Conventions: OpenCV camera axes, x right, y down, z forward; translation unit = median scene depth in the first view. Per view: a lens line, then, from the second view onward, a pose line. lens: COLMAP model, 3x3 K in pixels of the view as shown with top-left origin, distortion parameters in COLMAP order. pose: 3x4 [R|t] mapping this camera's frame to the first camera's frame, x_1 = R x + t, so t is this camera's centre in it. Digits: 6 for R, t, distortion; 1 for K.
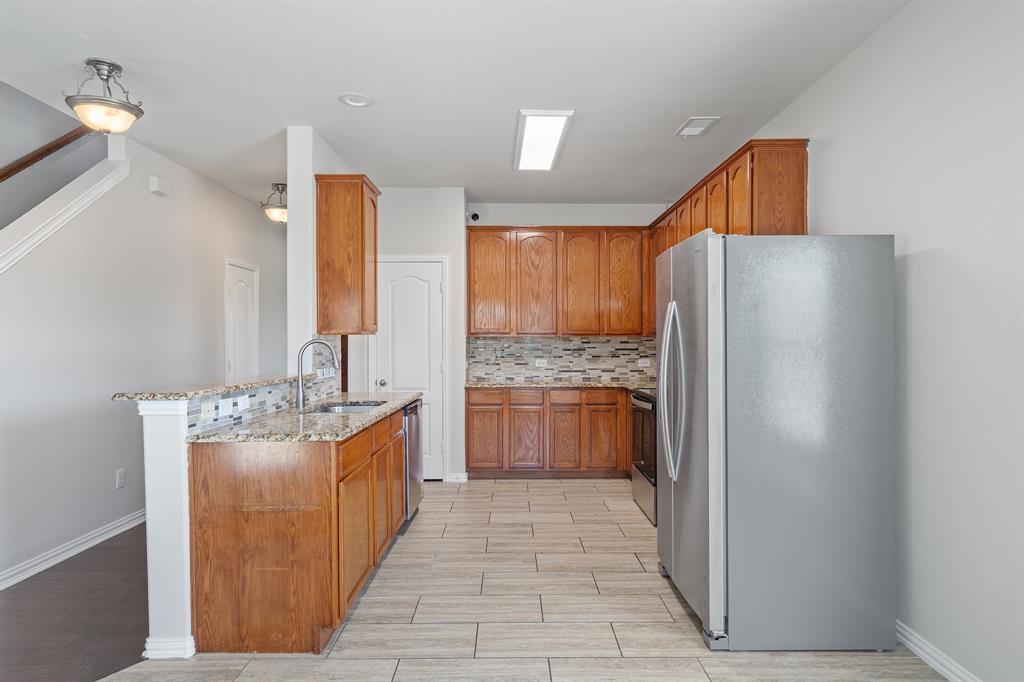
lens RADIAL K [[603.7, 0, 511.8], [0, 603.7, 345.2], [0, 0, 1]] dist [0.006697, -0.001754]
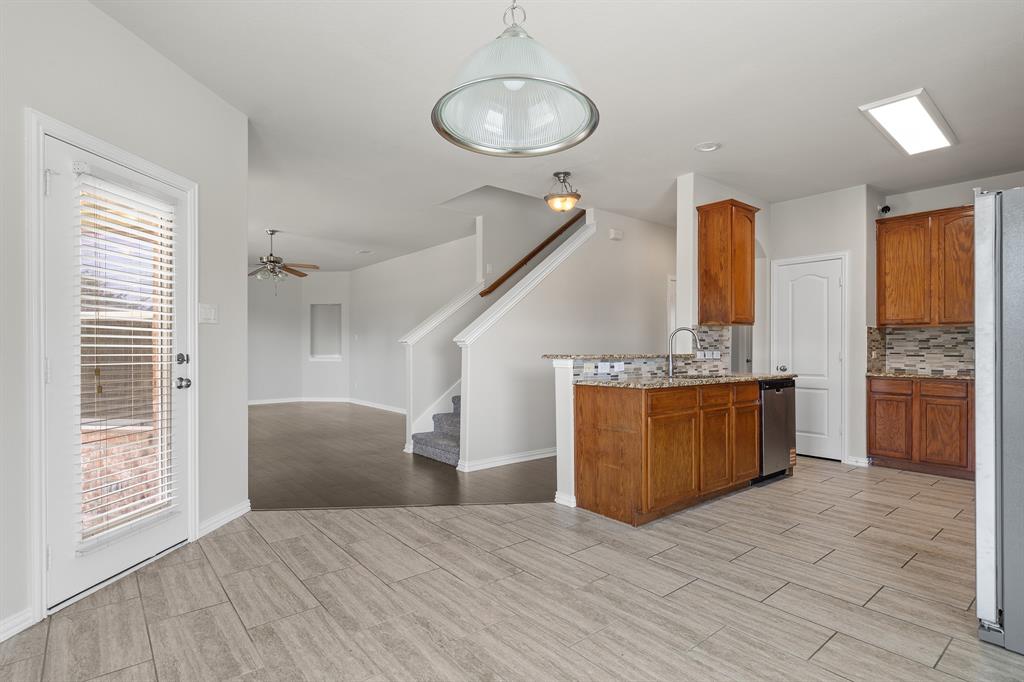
lens RADIAL K [[504.0, 0, 510.3], [0, 504.0, 347.7], [0, 0, 1]] dist [-0.001753, -0.000150]
pose [[0.630946, 0.003111, -0.775821, 0.209101], [-0.006244, 0.999980, -0.001068, 0.026106], [0.775802, 0.005518, 0.630952, -0.023554]]
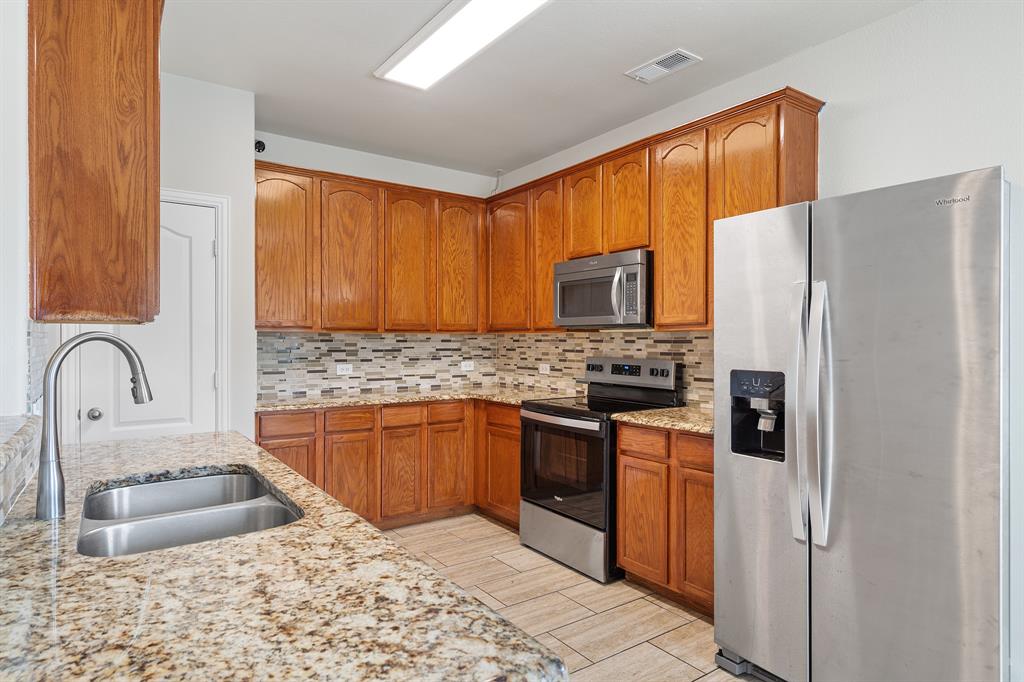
lens RADIAL K [[583.1, 0, 513.2], [0, 583.1, 343.0], [0, 0, 1]] dist [0.004598, 0.000153]
pose [[0.820722, 0.000110, 0.571328, -0.205267], [0.000691, 0.999999, -0.001185, -0.001153], [-0.571327, 0.001368, 0.820721, 0.349500]]
